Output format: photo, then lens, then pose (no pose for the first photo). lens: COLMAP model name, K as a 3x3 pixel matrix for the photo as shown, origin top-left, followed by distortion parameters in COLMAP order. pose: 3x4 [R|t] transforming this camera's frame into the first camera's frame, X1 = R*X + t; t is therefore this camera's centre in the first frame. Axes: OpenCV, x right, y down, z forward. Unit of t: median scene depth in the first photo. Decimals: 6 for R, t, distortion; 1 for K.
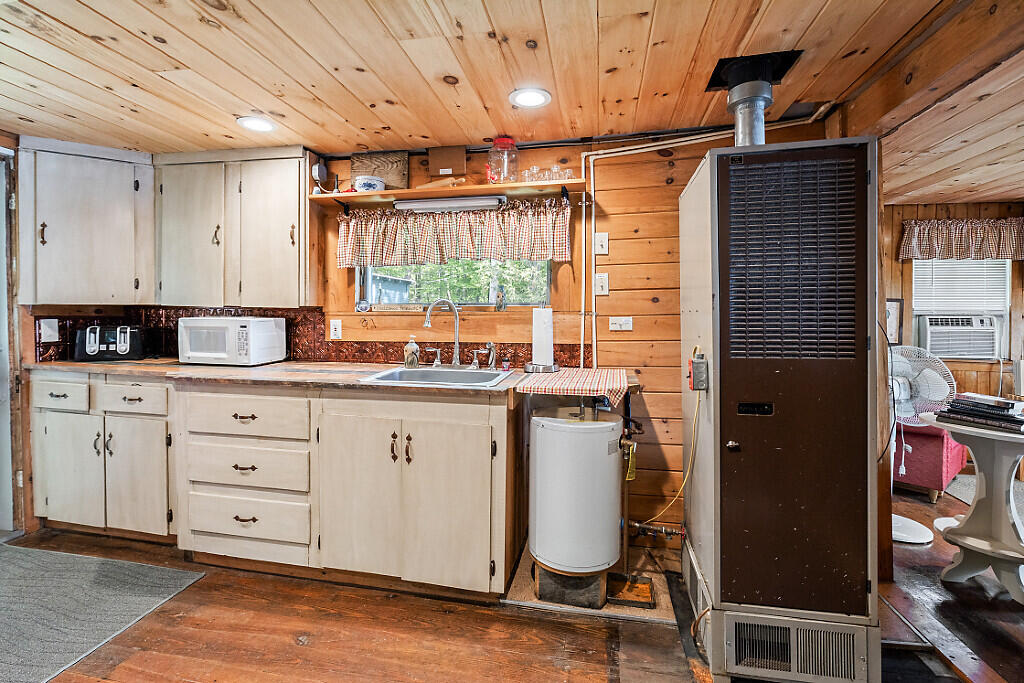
lens RADIAL K [[472.9, 0, 508.5], [0, 472.9, 323.2], [0, 0, 1]] dist [-0.000329, 0.000043]
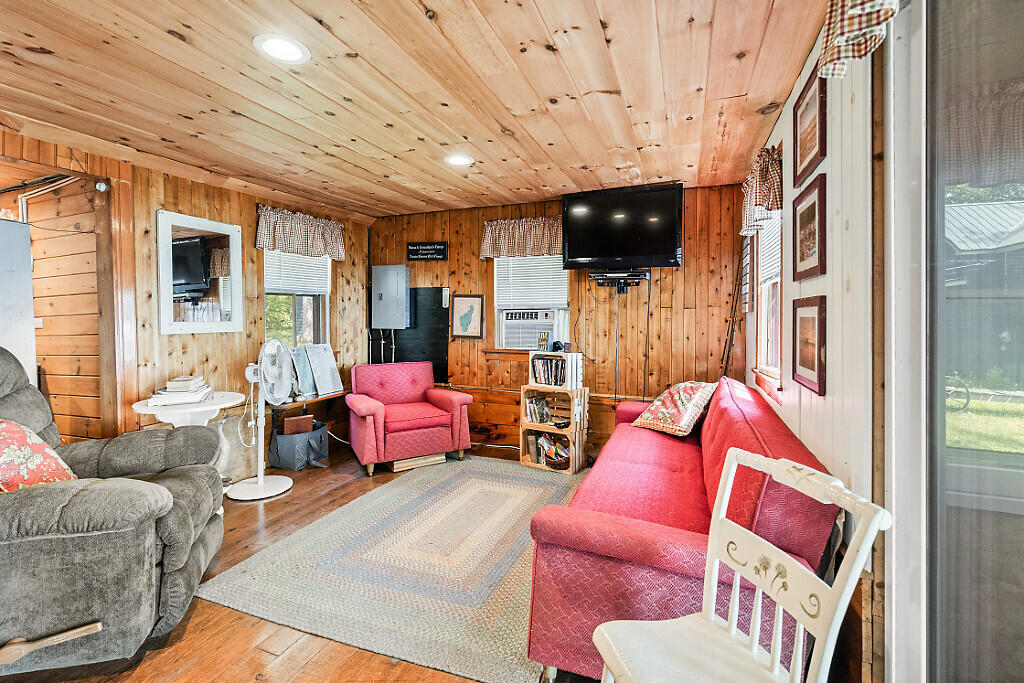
lens RADIAL K [[467.3, 0, 513.0], [0, 467.3, 321.7], [0, 0, 1]] dist [-0.000244, -0.000383]
pose [[0.983877, -0.008341, -0.178652, 1.109406], [0.009860, 0.999922, 0.007617, 0.002633], [0.178574, -0.009256, 0.983883, -0.034741]]
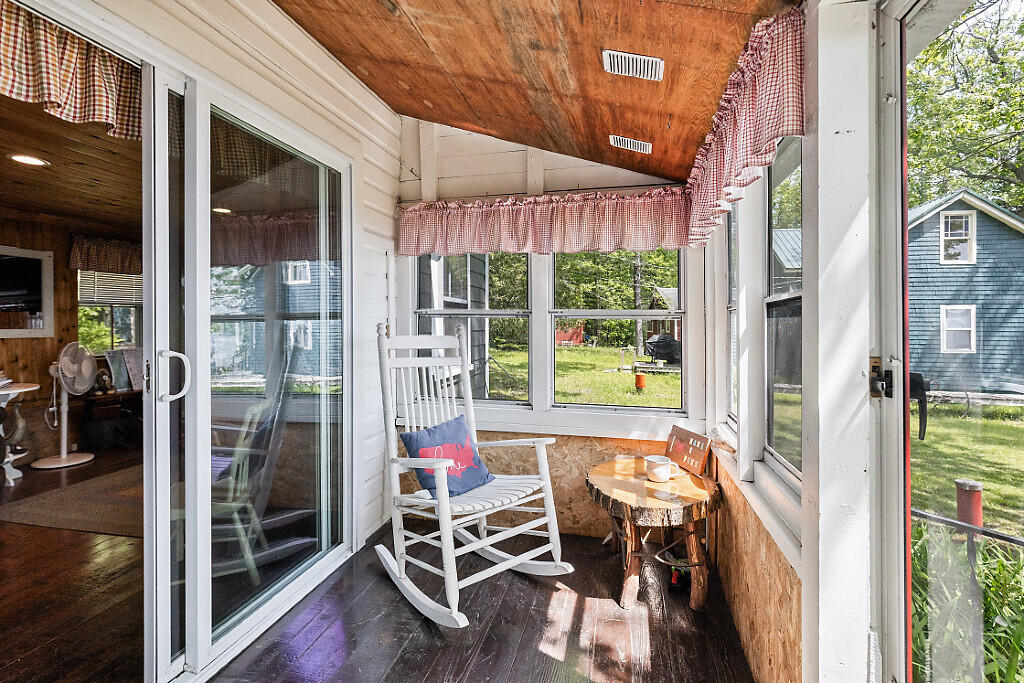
lens RADIAL K [[472.9, 0, 508.5], [0, 472.9, 323.2], [0, 0, 1]] dist [-0.000329, 0.000043]
pose [[0.998531, -0.010560, -0.053147, 1.560354], [0.010310, 0.999934, -0.004989, 0.007051], [0.053196, 0.004434, 0.998574, -0.298471]]
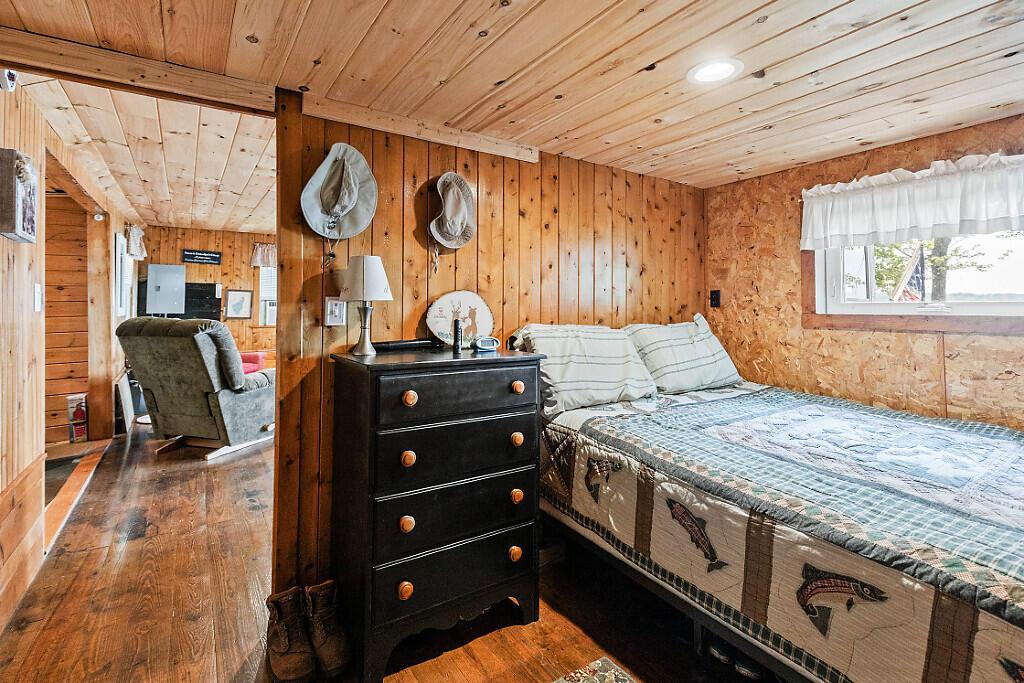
lens RADIAL K [[481.4, 0, 509.4], [0, 481.4, 300.8], [0, 0, 1]] dist [-0.001526, -0.000140]
pose [[0.711146, 0.001485, 0.703043, 0.293962], [-0.002368, 0.999997, 0.000282, -0.017422], [-0.703041, -0.001865, 0.711147, -0.842951]]
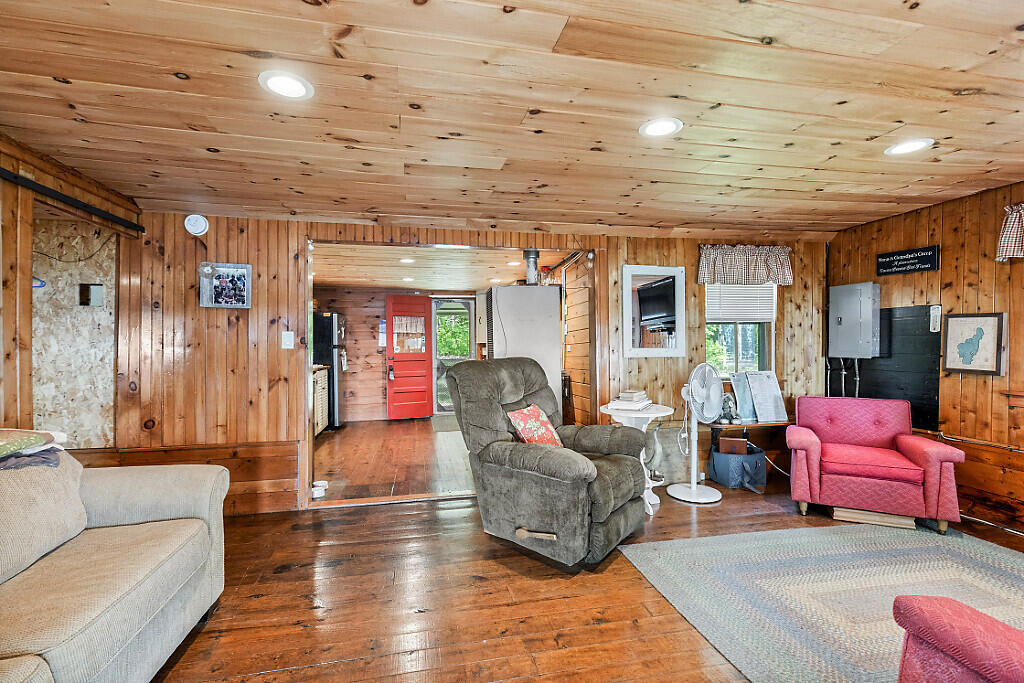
lens RADIAL K [[459.8, 0, 501.7], [0, 459.8, 349.4], [0, 0, 1]] dist [0.000712, -0.000007]
pose [[0.367289, 0.000391, -0.930107, 1.243471], [0.004659, 0.999987, 0.002261, 0.002380], [0.930095, -0.005164, 0.367282, -0.008172]]
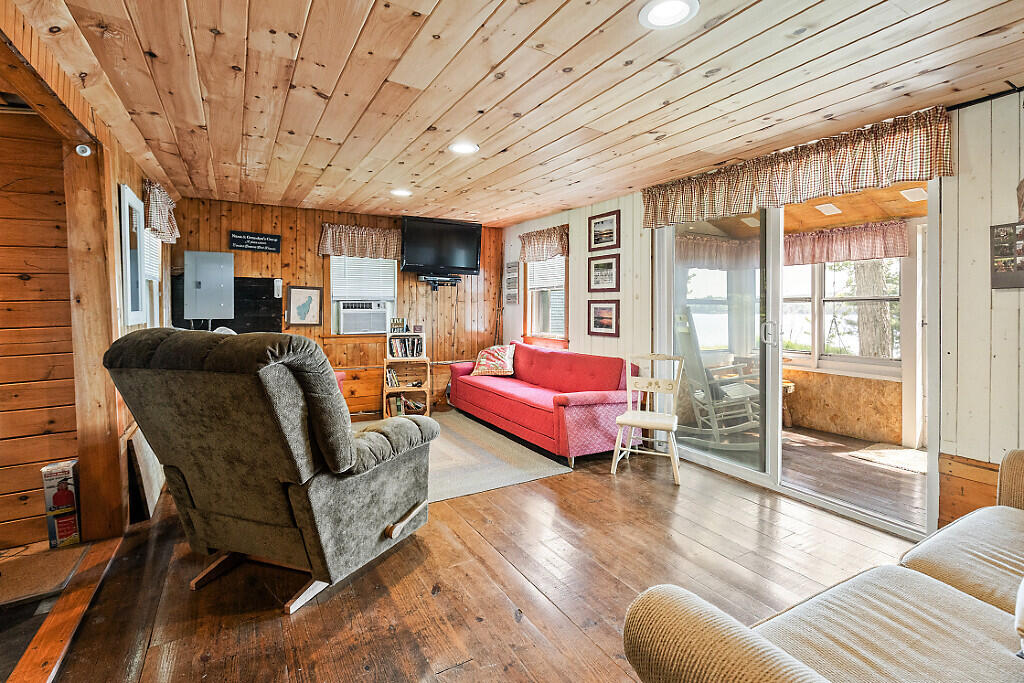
lens RADIAL K [[472.9, 0, 508.5], [0, 472.9, 323.2], [0, 0, 1]] dist [-0.000329, 0.000043]
pose [[0.756262, -0.030948, 0.653537, 0.403207], [0.005499, 0.999146, 0.040950, -0.006065], [-0.654246, -0.027376, 0.755786, -0.248065]]
